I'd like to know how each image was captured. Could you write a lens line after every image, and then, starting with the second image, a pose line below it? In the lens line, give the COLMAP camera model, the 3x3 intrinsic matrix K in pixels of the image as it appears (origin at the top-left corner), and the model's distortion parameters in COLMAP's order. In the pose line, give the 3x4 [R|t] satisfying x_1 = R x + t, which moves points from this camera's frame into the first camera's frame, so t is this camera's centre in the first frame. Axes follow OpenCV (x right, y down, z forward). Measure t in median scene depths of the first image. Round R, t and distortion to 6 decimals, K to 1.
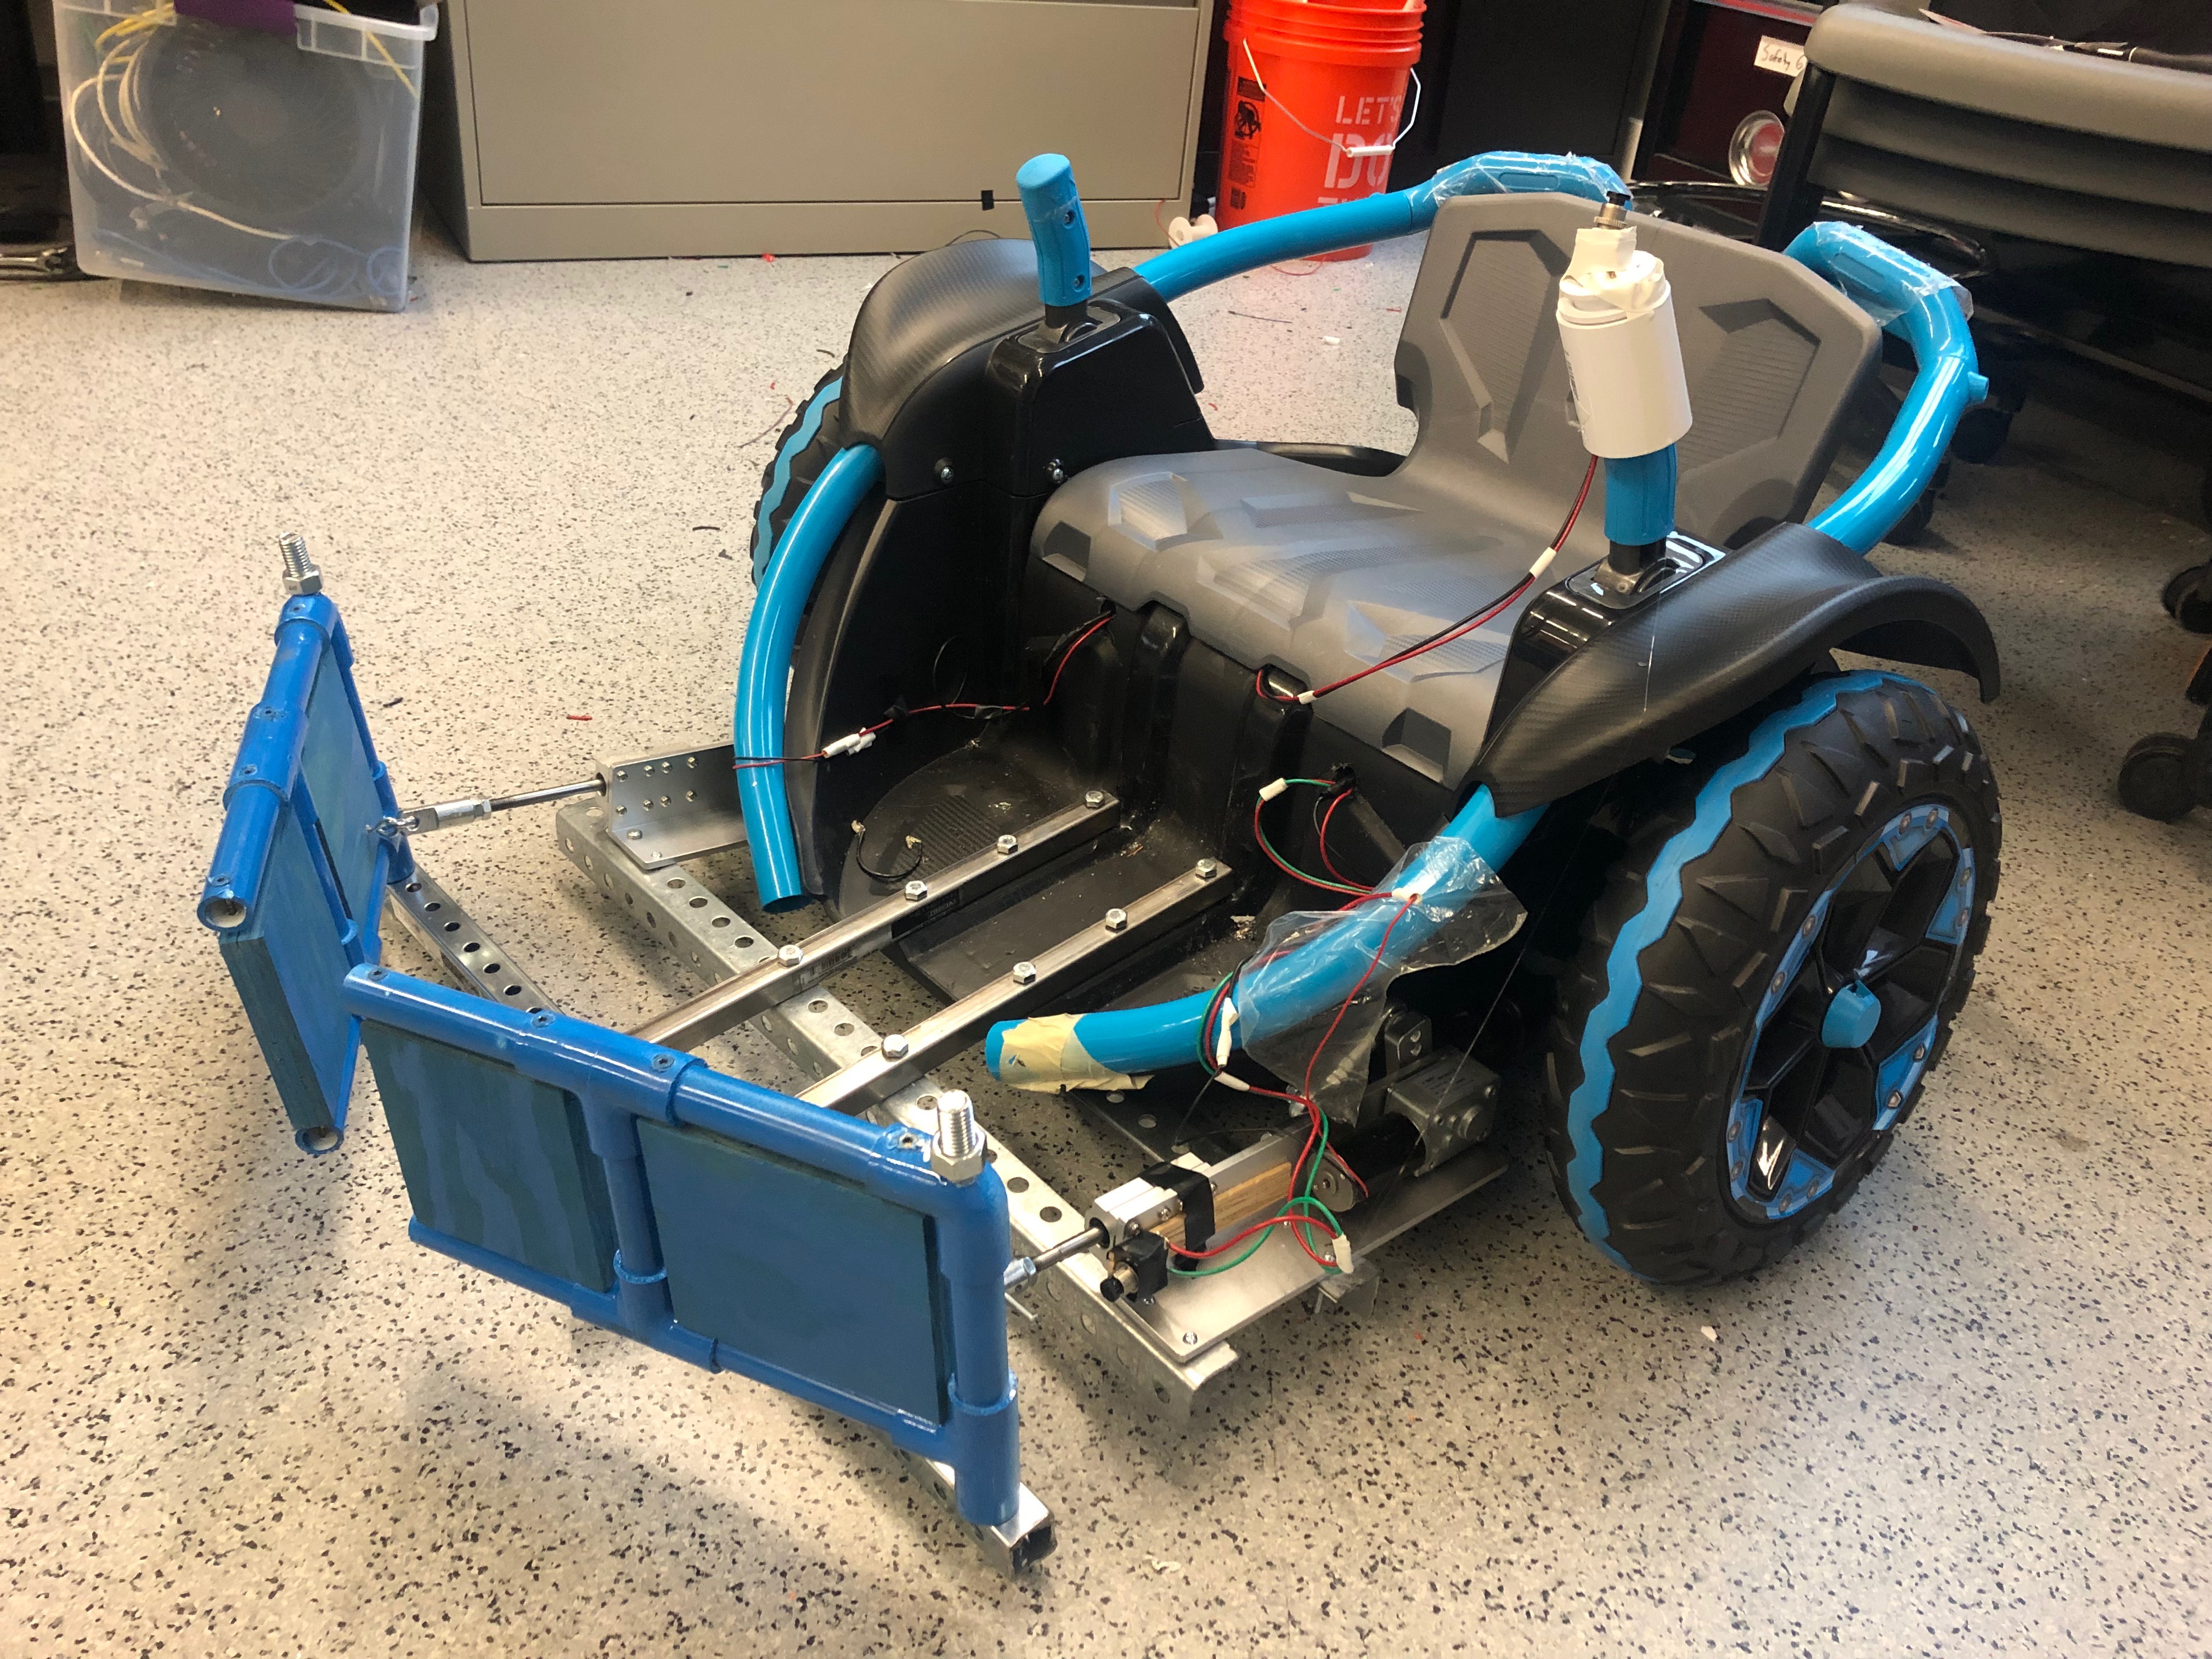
lens RADIAL K [[1820.1, 0, 1106.0], [0, 1820.1, 829.5], [0, 0, 1]] dist [-0.020711, 0.055793]
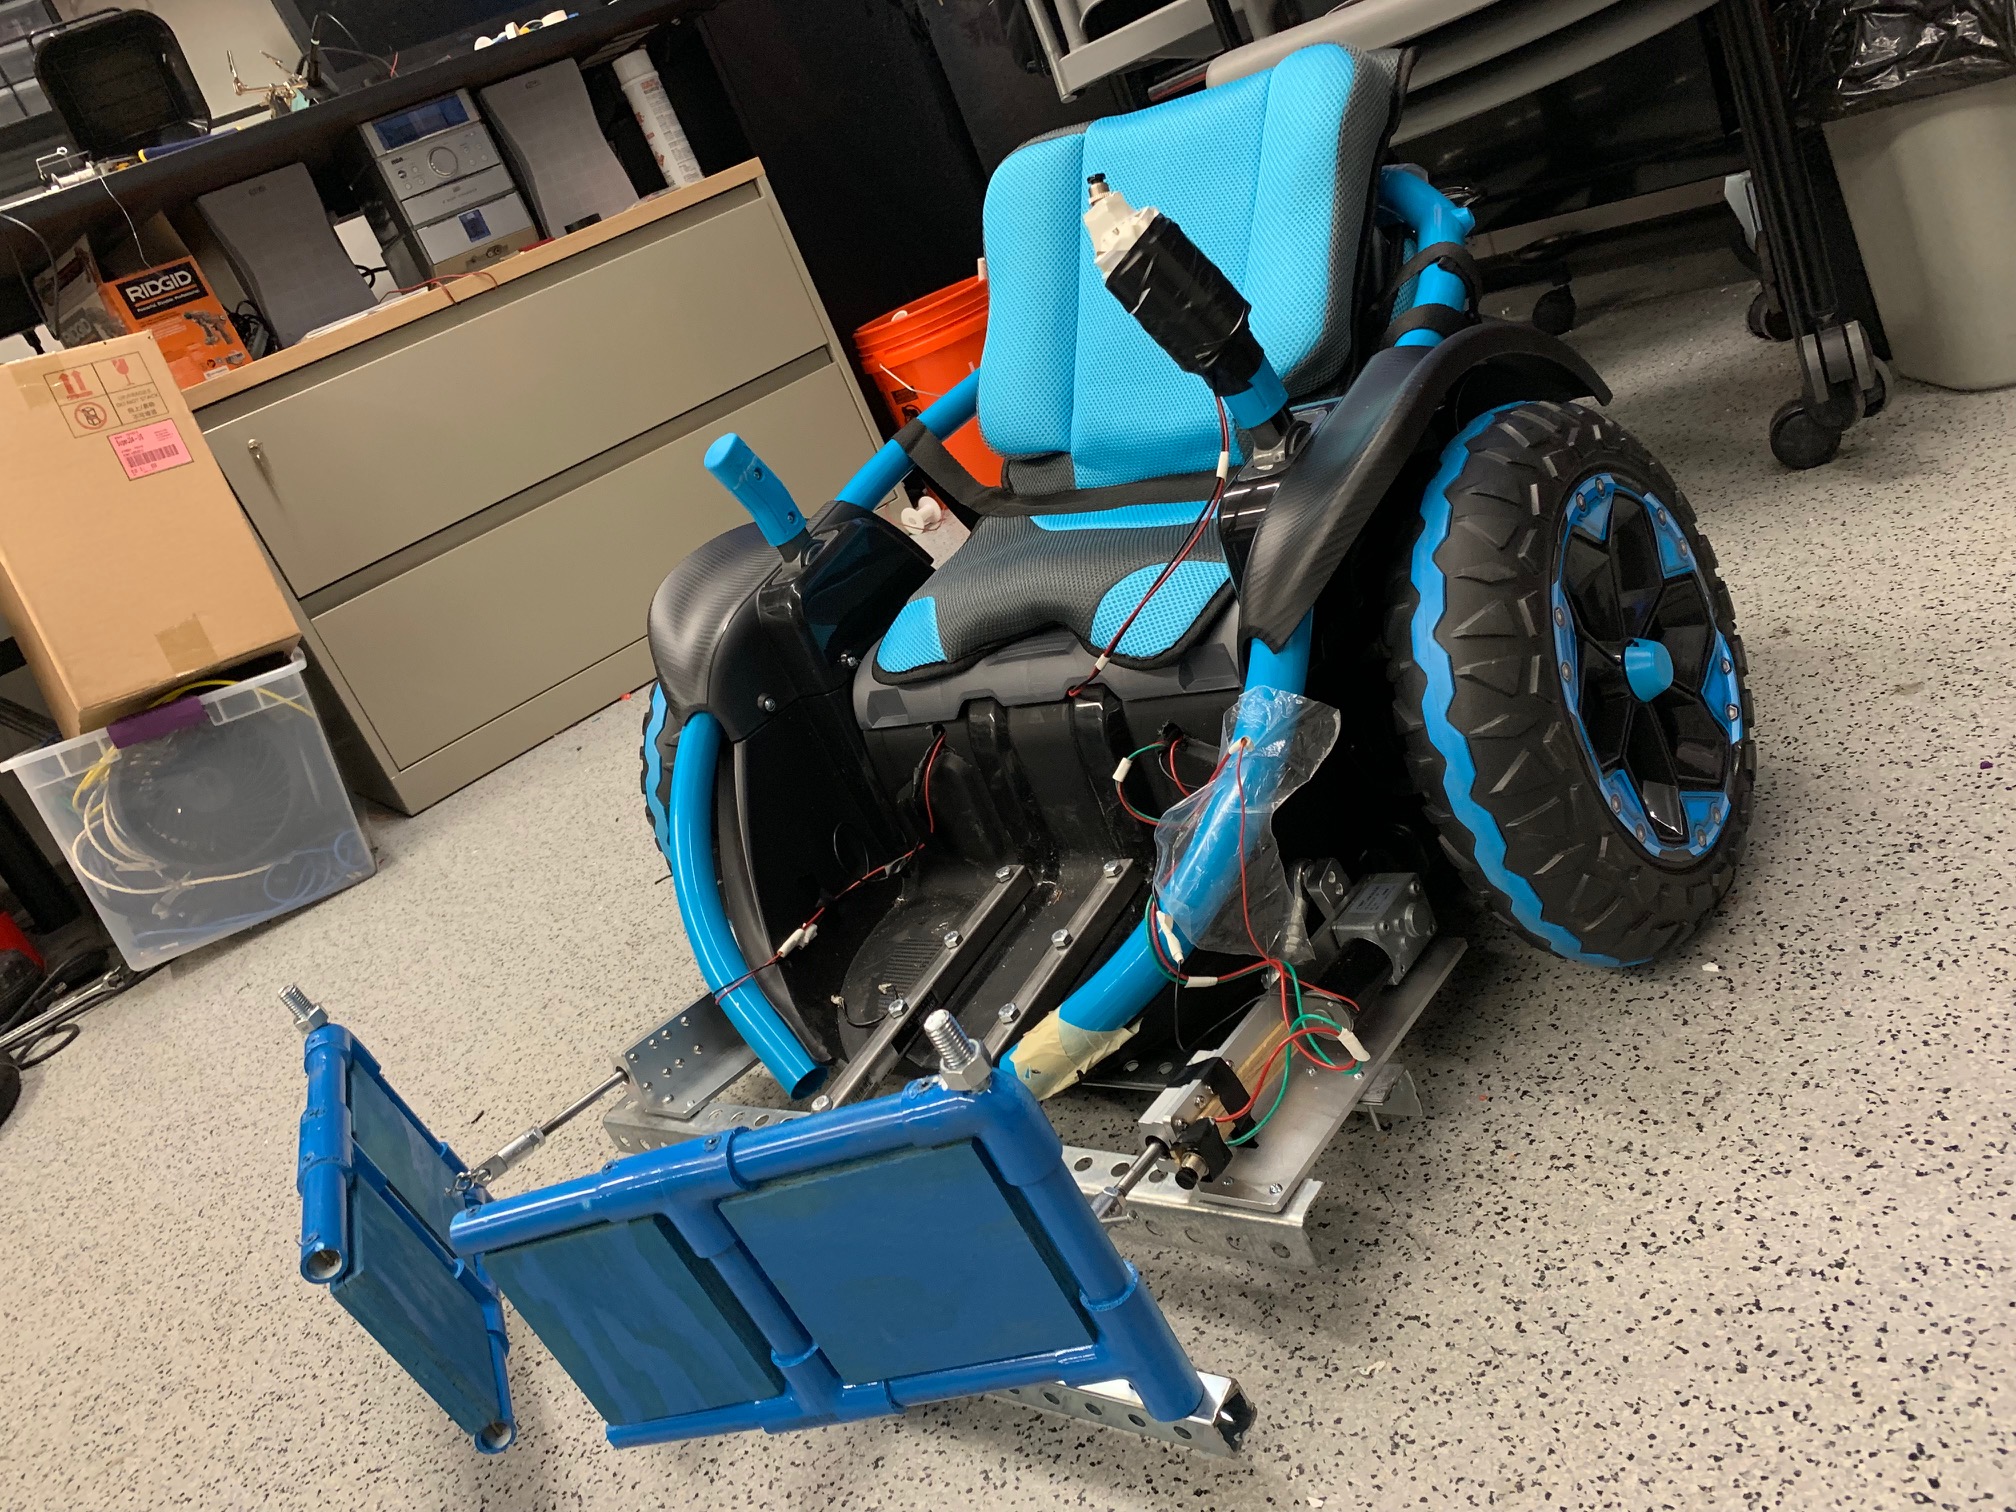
lens RADIAL K [[1498.9, 0, 1008.3], [0, 1498.9, 790.4], [0, 0, 1]] dist [-0.005372, -0.000384]
pose [[0.842541, -0.538585, -0.007130, 0.034763], [0.532246, 0.834511, -0.142497, 0.101779], [0.082697, 0.116264, 0.989770, 0.031012]]
